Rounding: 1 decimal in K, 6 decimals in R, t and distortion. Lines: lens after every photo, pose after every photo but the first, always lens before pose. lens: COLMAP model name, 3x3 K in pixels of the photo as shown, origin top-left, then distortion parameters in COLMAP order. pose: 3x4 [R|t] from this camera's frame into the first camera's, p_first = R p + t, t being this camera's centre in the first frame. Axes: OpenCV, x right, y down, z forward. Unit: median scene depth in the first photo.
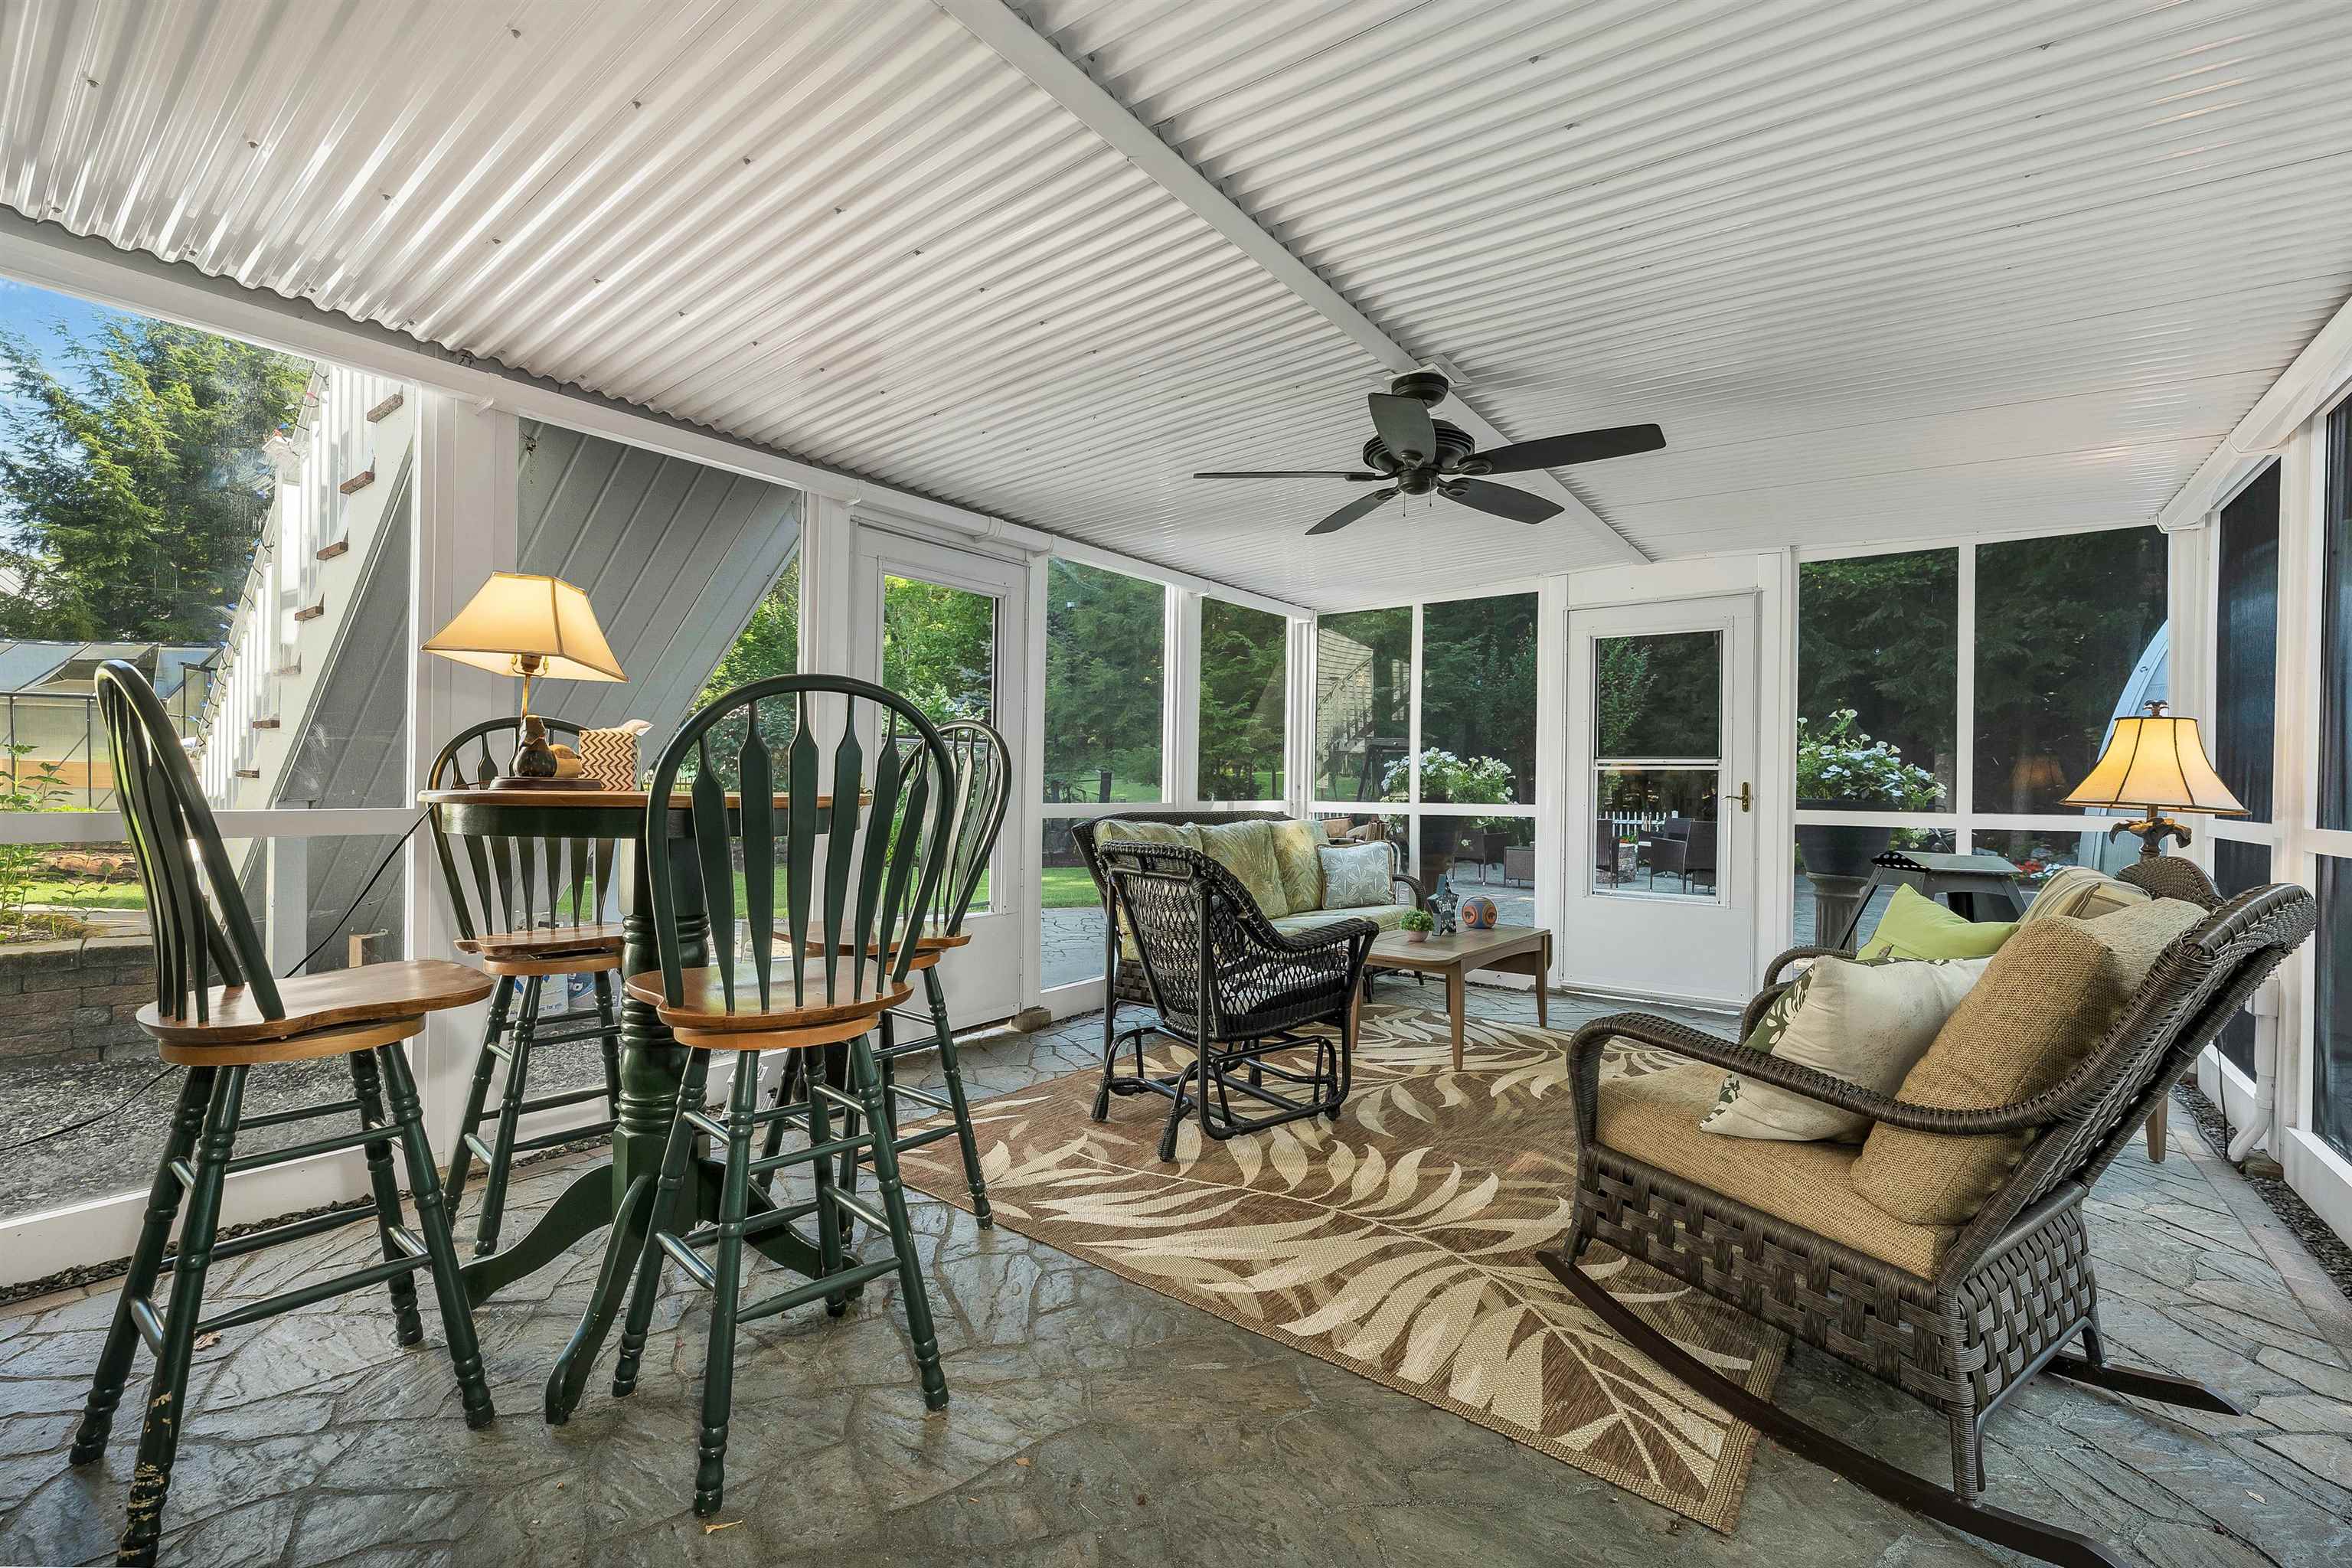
lens RADIAL K [[973.2, 0, 1238.5], [0, 973.2, 792.6], [0, 0, 1]] dist [0.001079, -0.000624]
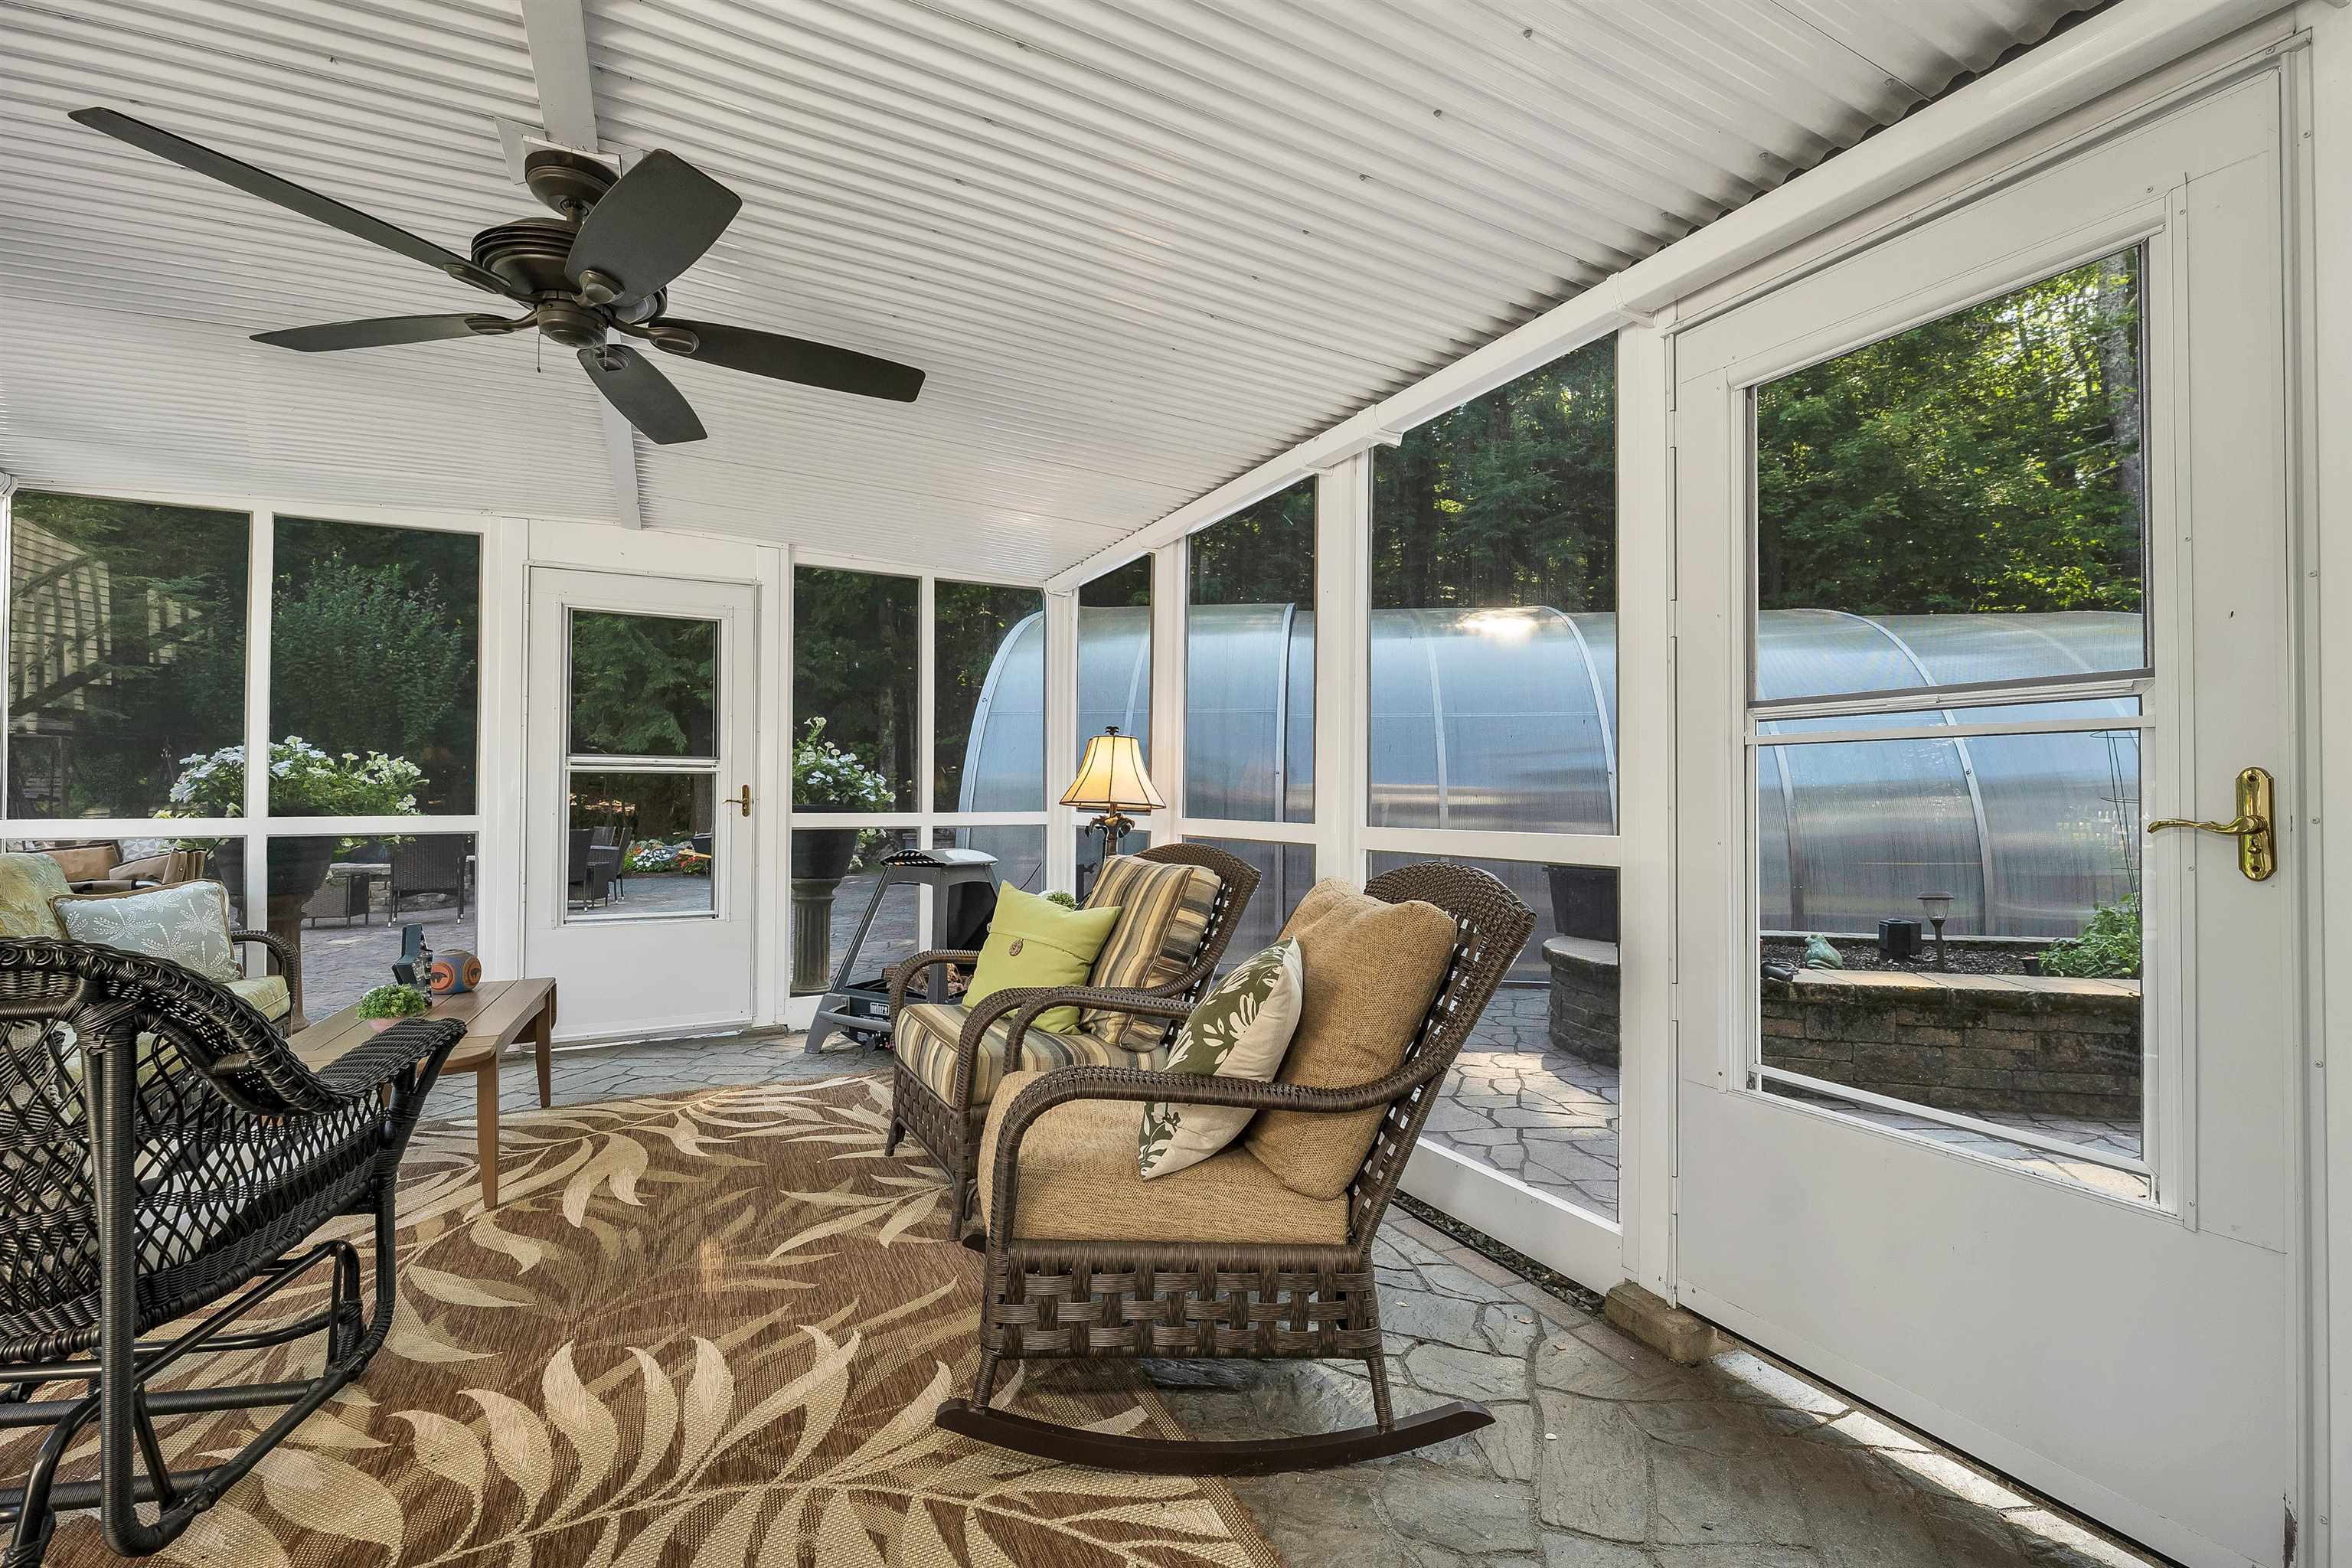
lens RADIAL K [[973.2, 0, 1177.1], [0, 973.2, 791.7], [0, 0, 1]] dist [0.001079, -0.000624]
pose [[0.495182, -0.005059, 0.868774, -0.173481], [0.007642, 0.999970, 0.001467, -0.006420], [-0.868755, 0.005913, 0.495206, 0.321325]]
